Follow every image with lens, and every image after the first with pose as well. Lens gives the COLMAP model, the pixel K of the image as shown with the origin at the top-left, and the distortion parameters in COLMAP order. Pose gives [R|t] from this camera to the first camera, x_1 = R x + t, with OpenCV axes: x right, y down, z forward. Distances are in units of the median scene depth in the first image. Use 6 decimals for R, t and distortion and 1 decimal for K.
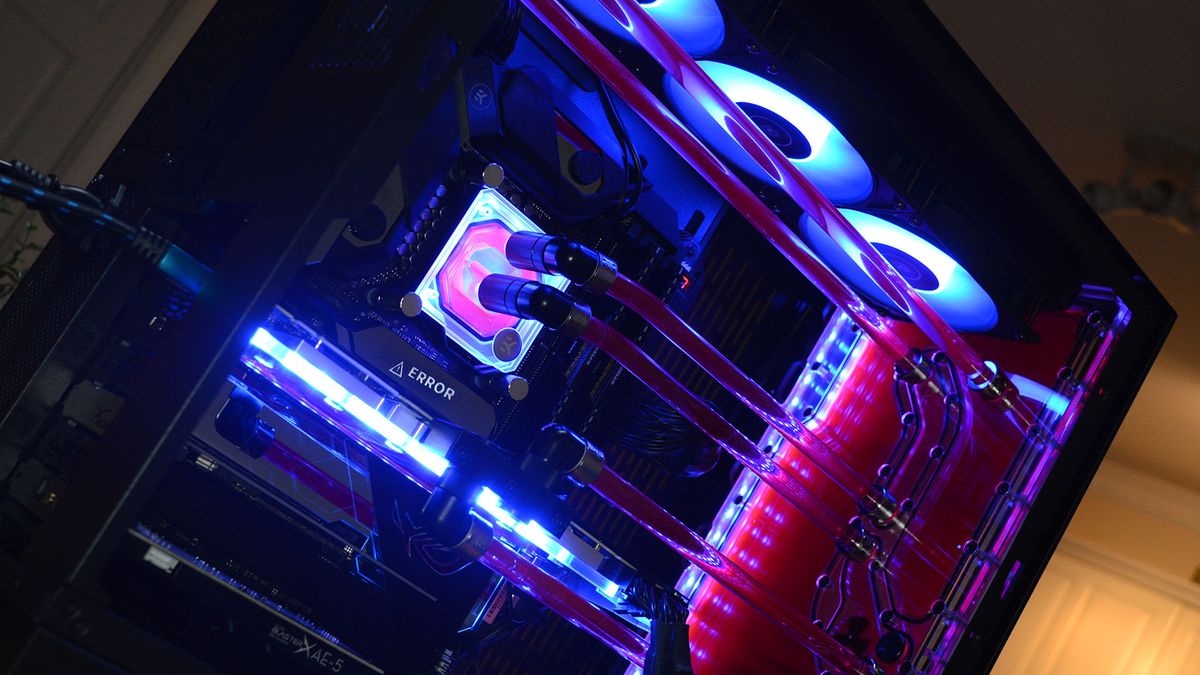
lens RADIAL K [[1641.0, 0, 605.3], [0, 1641.0, 335.8], [0, 0, 1]] dist [0.209819, 0.000000]
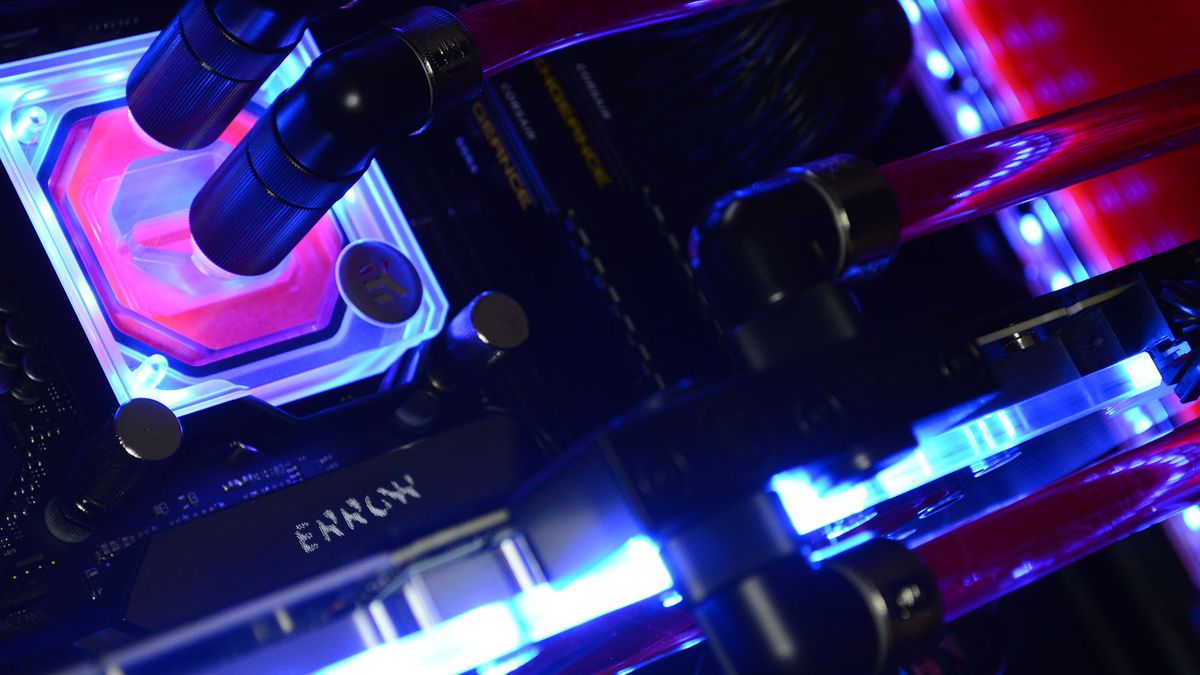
lens RADIAL K [[2955.1, 0, 598.9], [0, 2955.1, 341.9], [0, 0, 1]] dist [0.099957, 0.000000]
pose [[0.532884, -0.845032, 0.044215, -0.075653], [0.841706, 0.534709, 0.074951, 0.004562], [-0.086978, -0.002724, 0.996206, 0.351554]]
